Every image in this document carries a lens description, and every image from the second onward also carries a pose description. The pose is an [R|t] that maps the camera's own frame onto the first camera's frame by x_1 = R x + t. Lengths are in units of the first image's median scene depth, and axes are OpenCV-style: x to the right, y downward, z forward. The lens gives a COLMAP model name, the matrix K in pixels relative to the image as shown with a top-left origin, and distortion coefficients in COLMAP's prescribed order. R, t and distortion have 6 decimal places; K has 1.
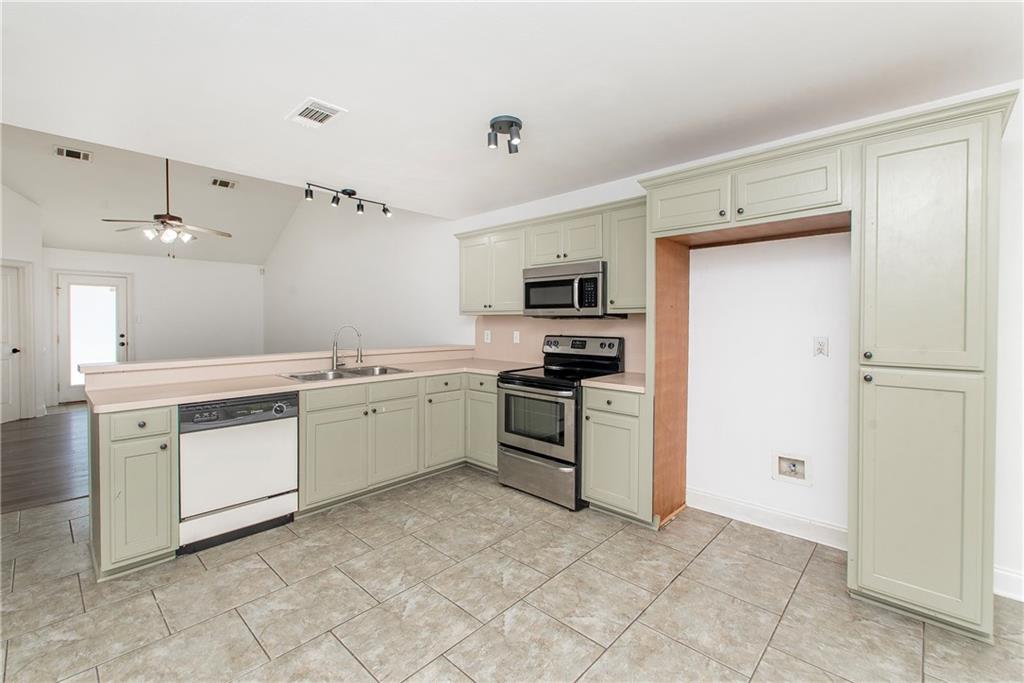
lens RADIAL K [[444.4, 0, 521.0], [0, 444.4, 329.7], [0, 0, 1]] dist [0.022145, -0.010674]
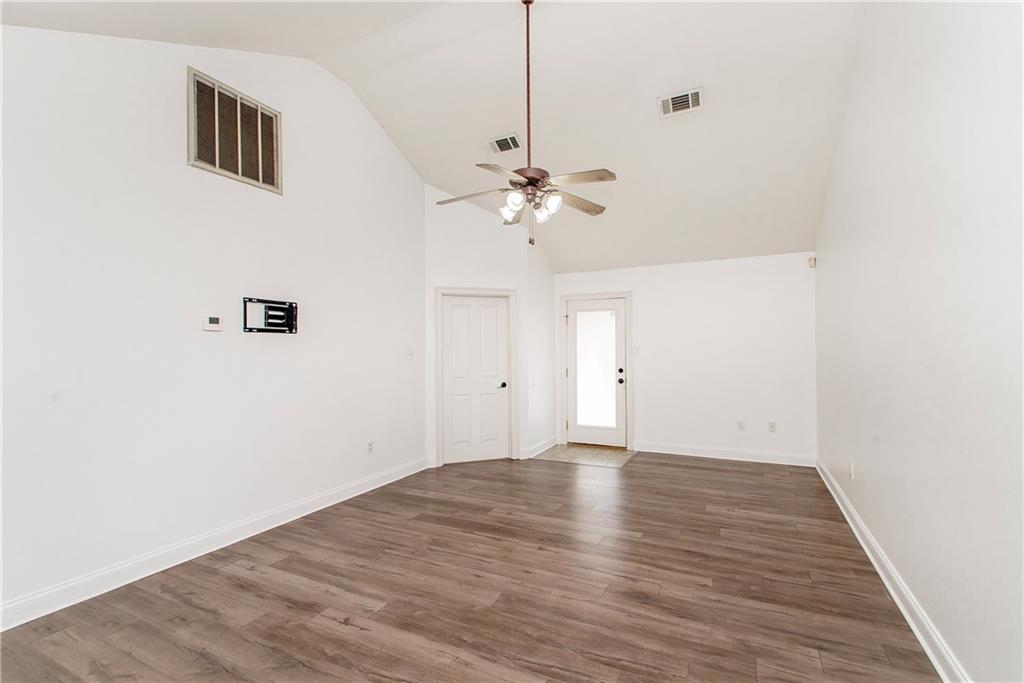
lens RADIAL K [[444.4, 0, 533.8], [0, 444.4, 354.6], [0, 0, 1]] dist [0.022145, -0.010674]
pose [[0.307499, 0.005718, -0.951531, -0.398242], [-0.003973, 0.999981, 0.004725, -0.040187], [0.951540, 0.002328, 0.307516, 1.327642]]
